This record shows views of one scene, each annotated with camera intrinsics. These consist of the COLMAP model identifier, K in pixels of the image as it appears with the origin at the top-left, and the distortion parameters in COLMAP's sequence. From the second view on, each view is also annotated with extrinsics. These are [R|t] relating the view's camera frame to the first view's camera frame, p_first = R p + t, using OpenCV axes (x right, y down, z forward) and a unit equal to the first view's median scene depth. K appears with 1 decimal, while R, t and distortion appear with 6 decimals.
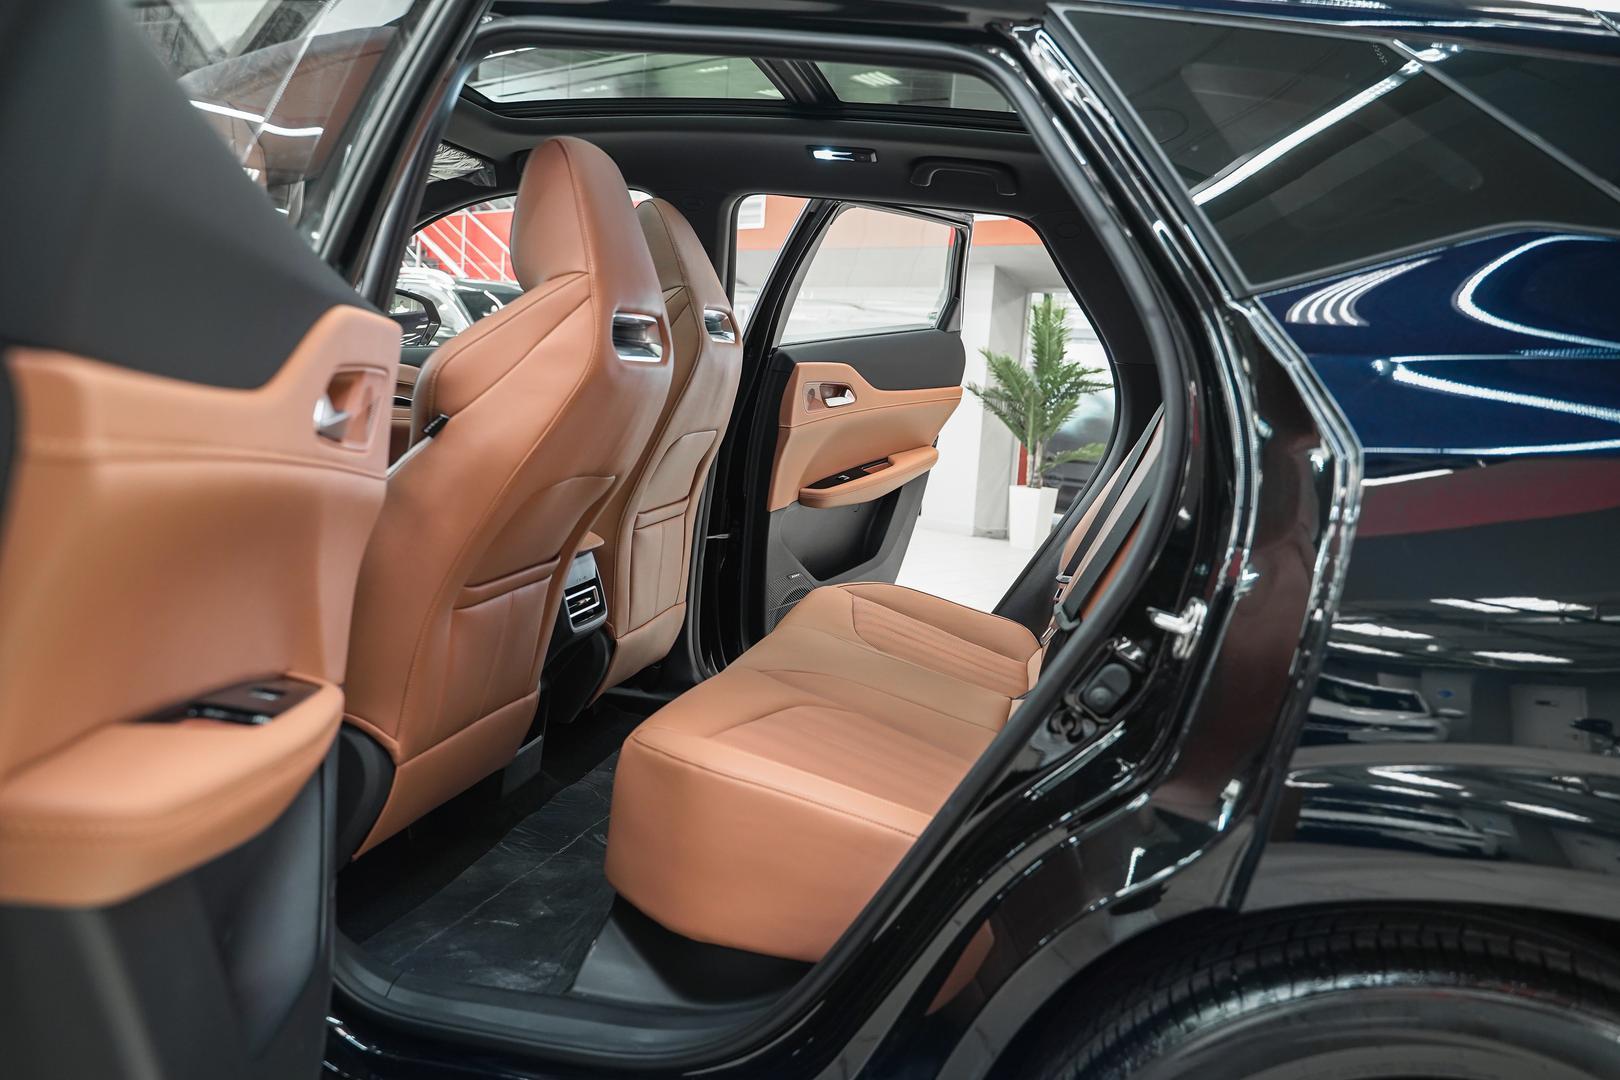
lens RADIAL K [[1300.7, 0, 810.0], [0, 1300.7, 540.0], [0, 0, 1]] dist [-0.023290, -0.003432]
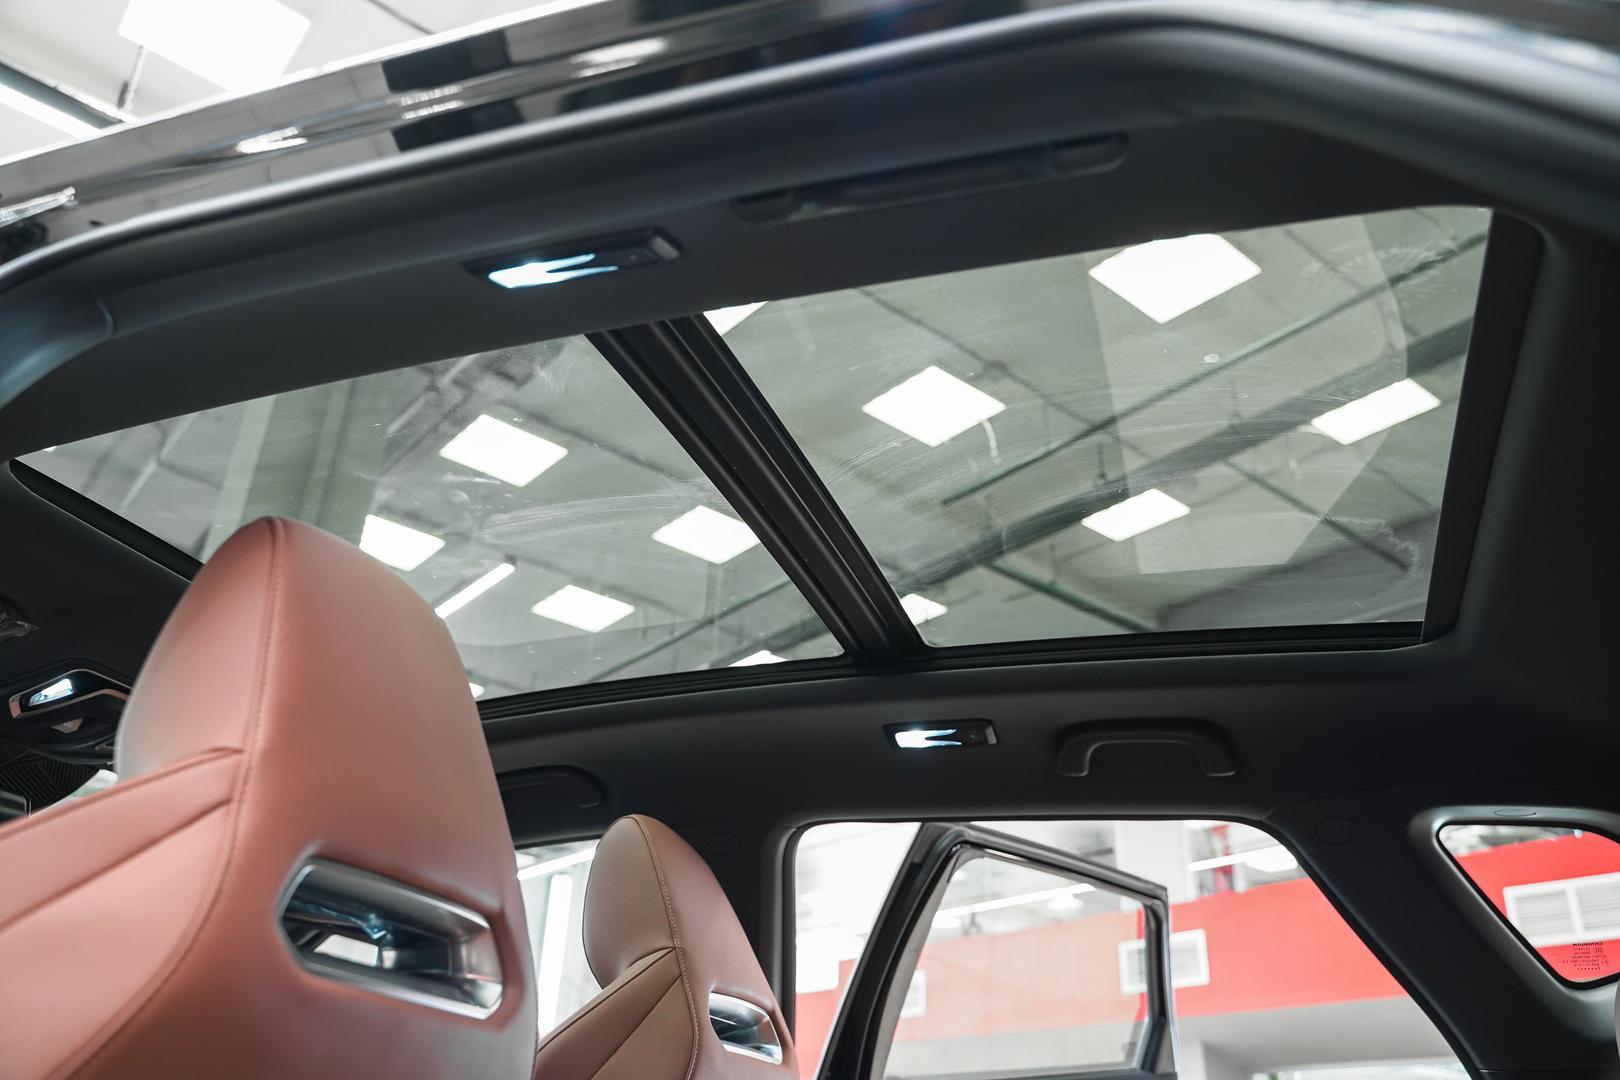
lens RADIAL K [[1300.7, 0, 810.0], [0, 1300.7, 540.0], [0, 0, 1]] dist [-0.023290, -0.003432]
pose [[0.990346, -0.089307, -0.106012, 0.037113], [0.012721, 0.820120, -0.572050, -0.015177], [0.138031, 0.565179, 0.813339, 0.426071]]
